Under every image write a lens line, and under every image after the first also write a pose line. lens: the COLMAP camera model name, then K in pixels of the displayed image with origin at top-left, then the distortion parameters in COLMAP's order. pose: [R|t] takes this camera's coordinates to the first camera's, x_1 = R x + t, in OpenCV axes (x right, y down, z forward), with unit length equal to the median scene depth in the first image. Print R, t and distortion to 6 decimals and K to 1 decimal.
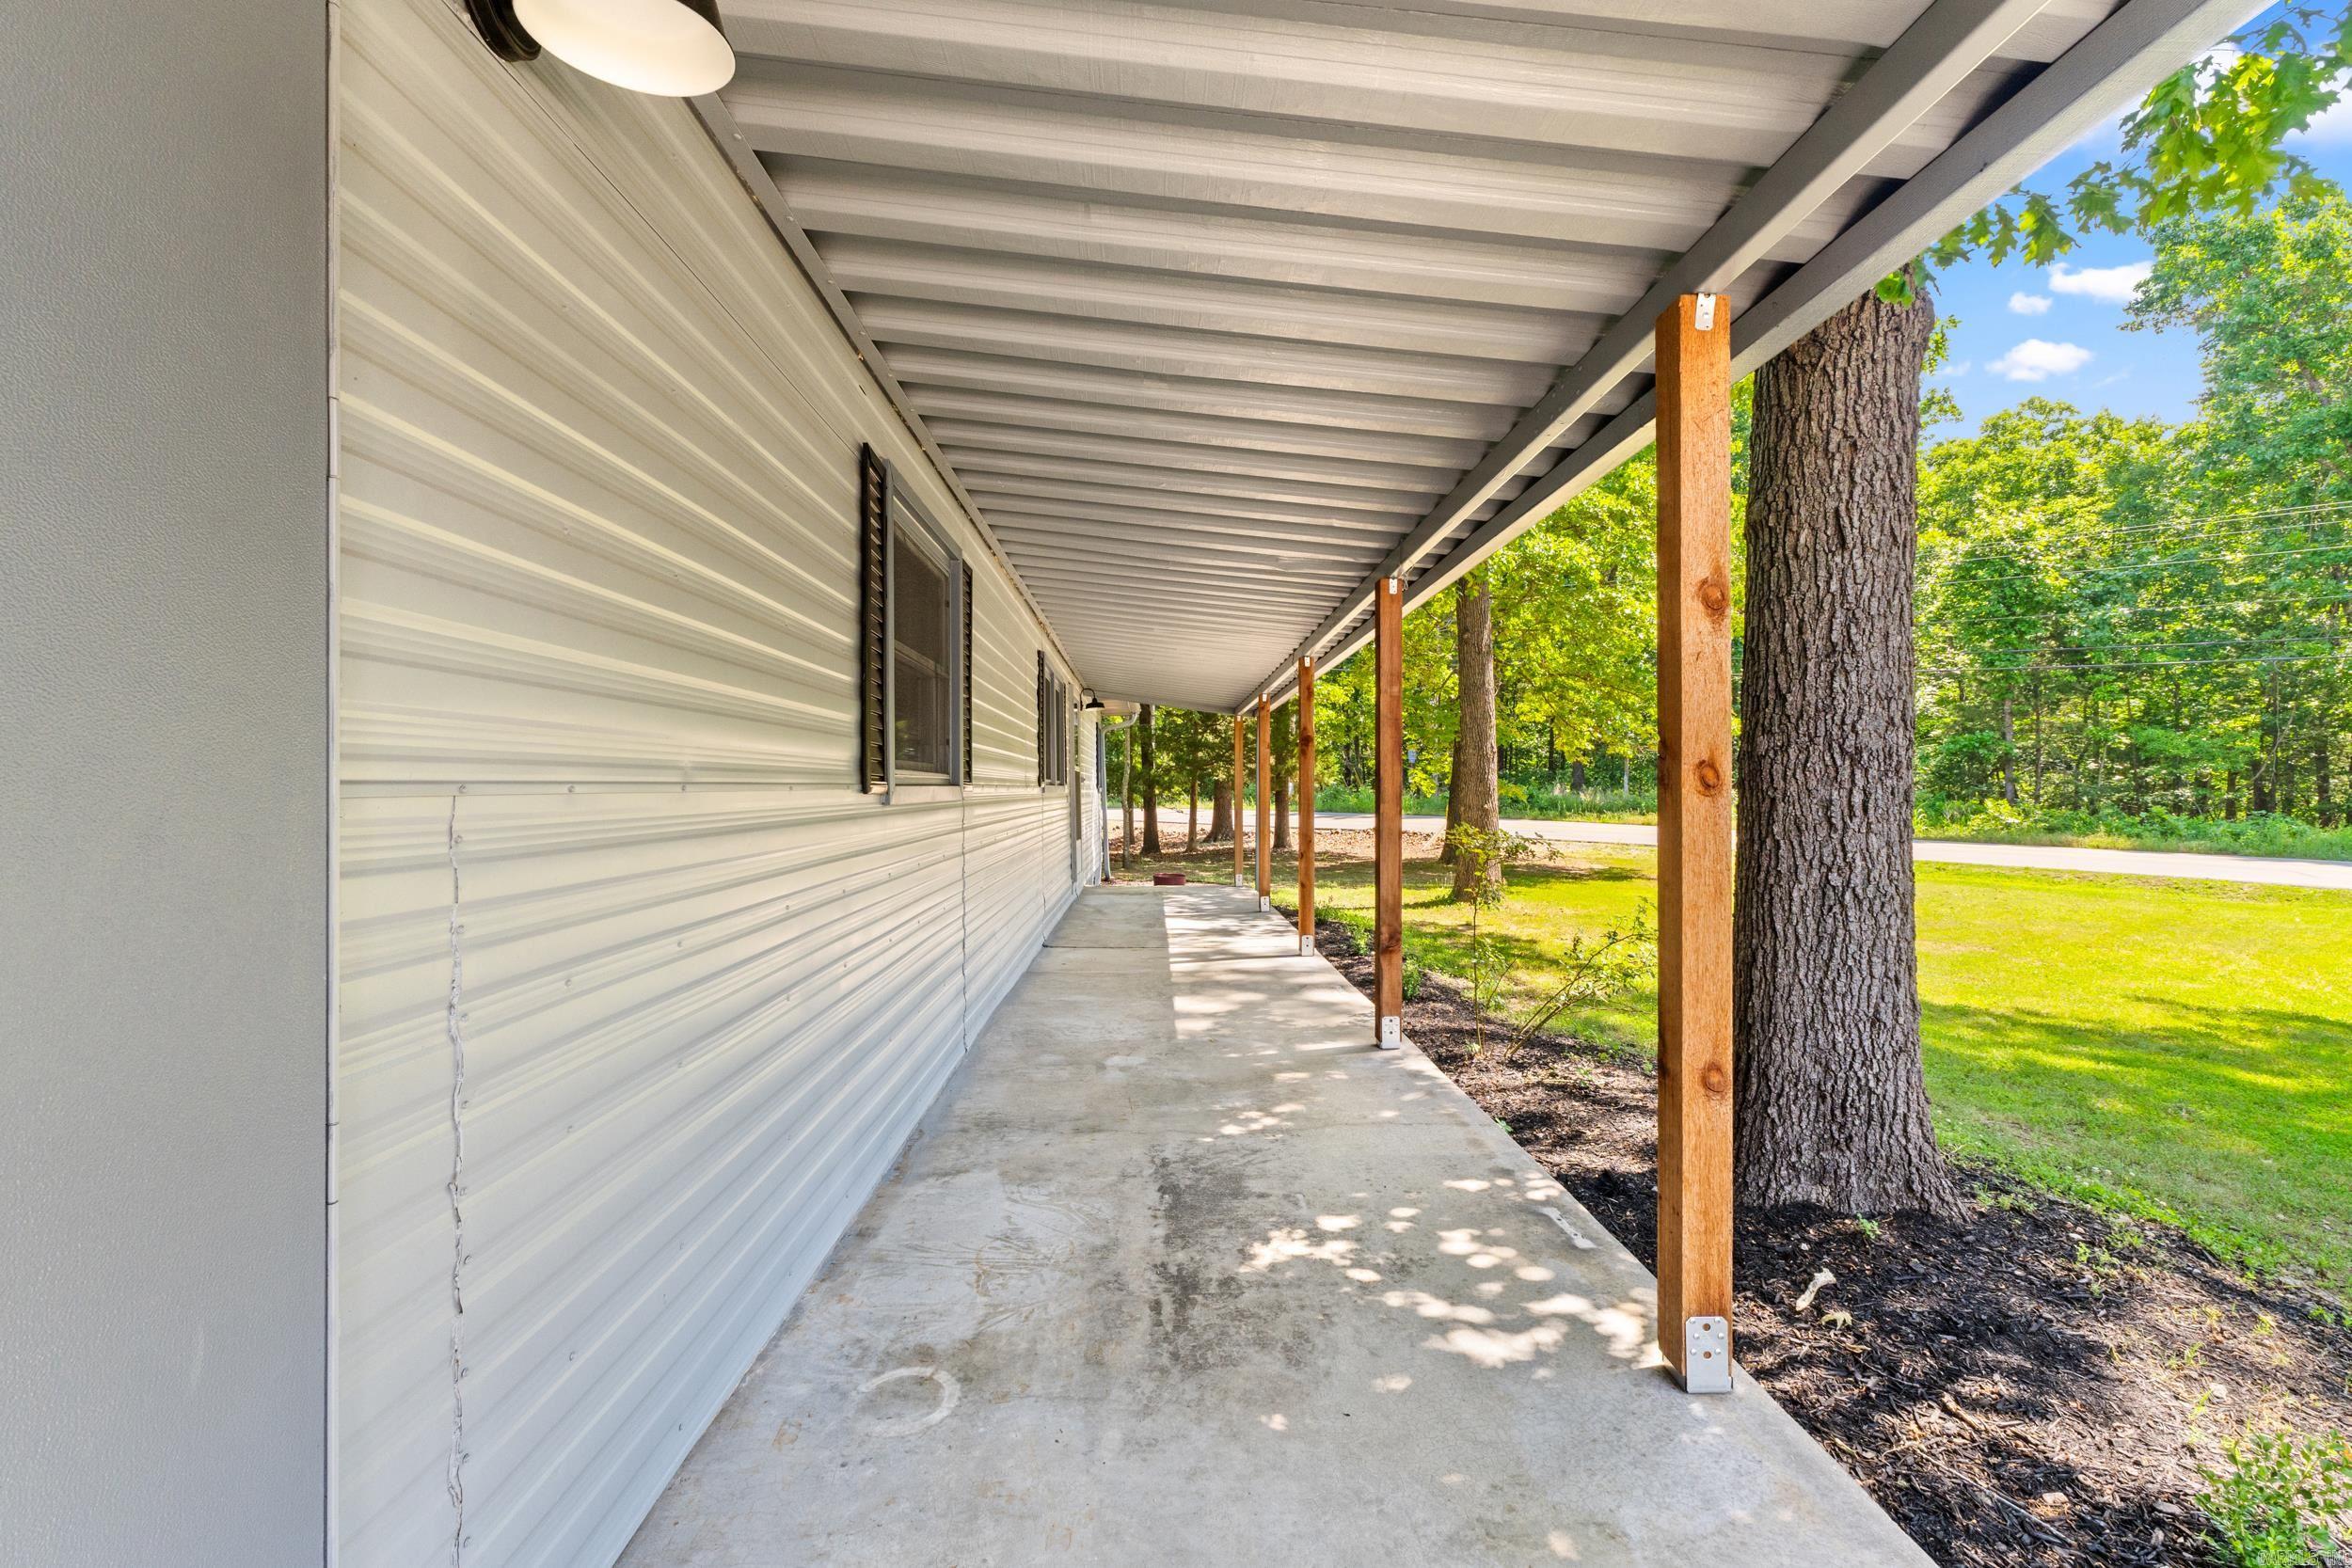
lens RADIAL K [[998.6, 0, 1175.9], [0, 998.6, 786.0], [0, 0, 1]] dist [0.002323, 0.000203]
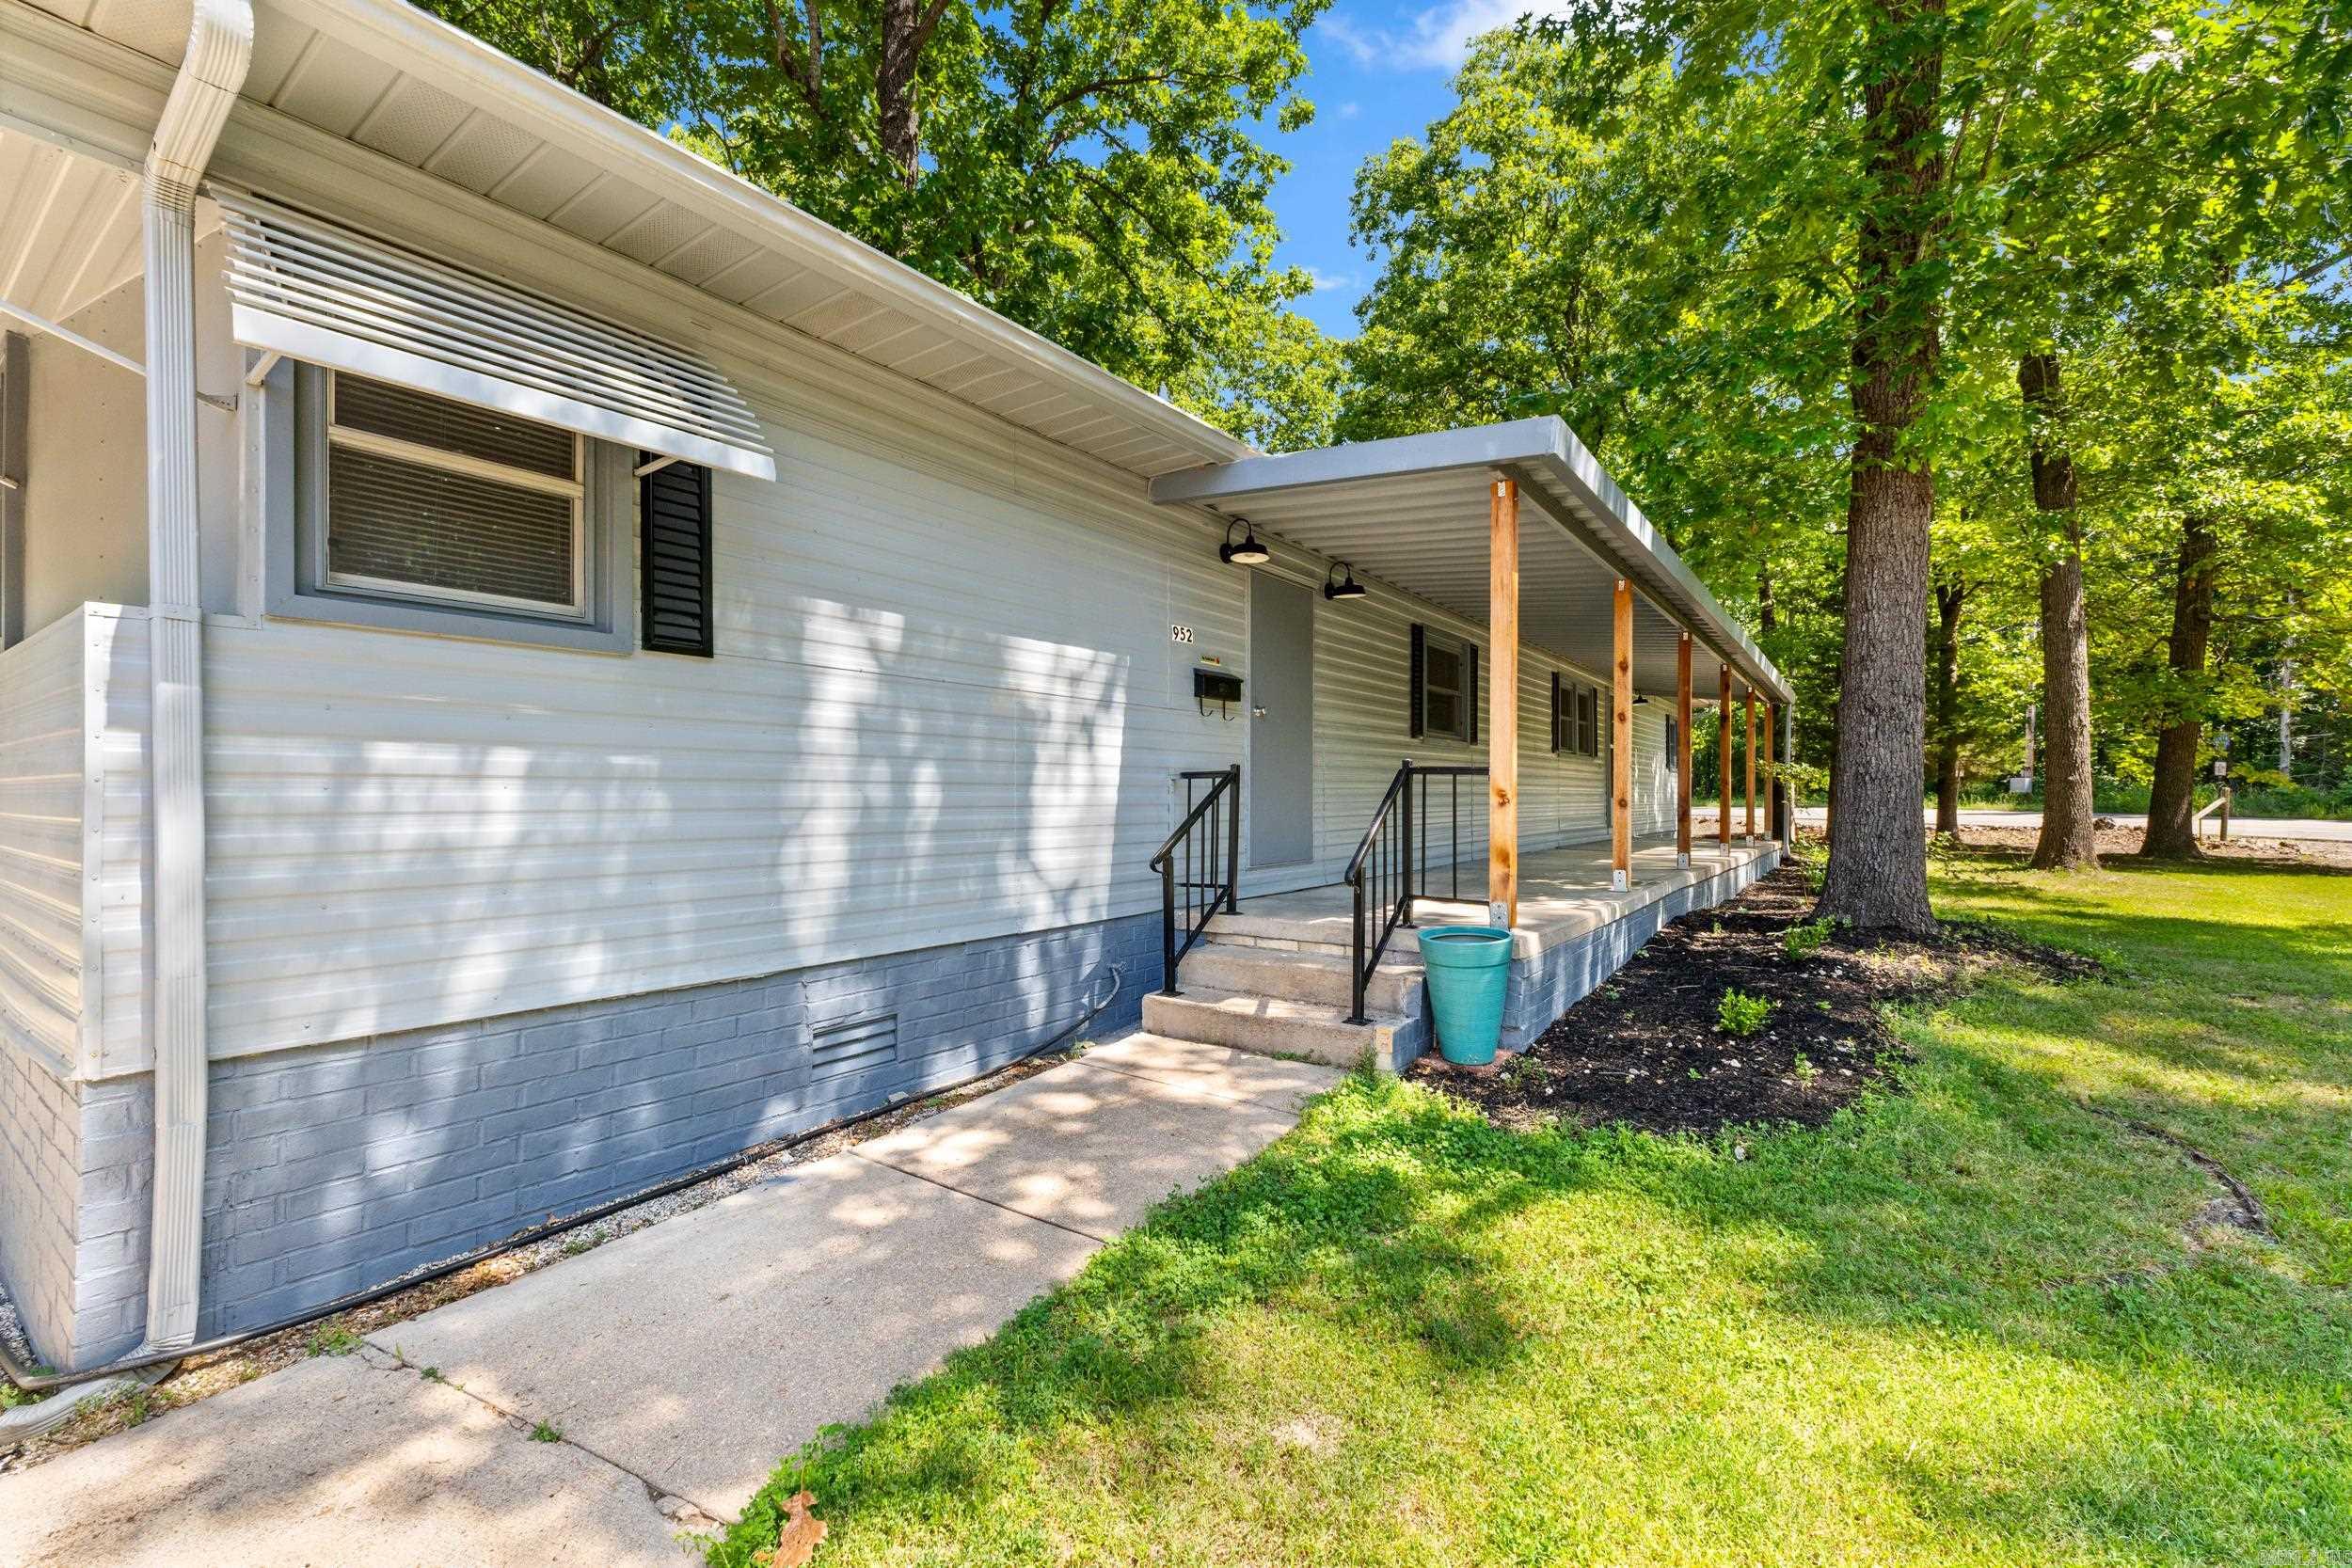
lens RADIAL K [[998.6, 0, 1175.5], [0, 998.6, 794.9], [0, 0, 1]] dist [0.002323, 0.000203]
pose [[0.799426, 0.002418, -0.600760, 0.857683], [-0.000017, 0.999992, 0.004002, 0.152873], [0.600764, -0.003189, 0.799420, -1.706799]]
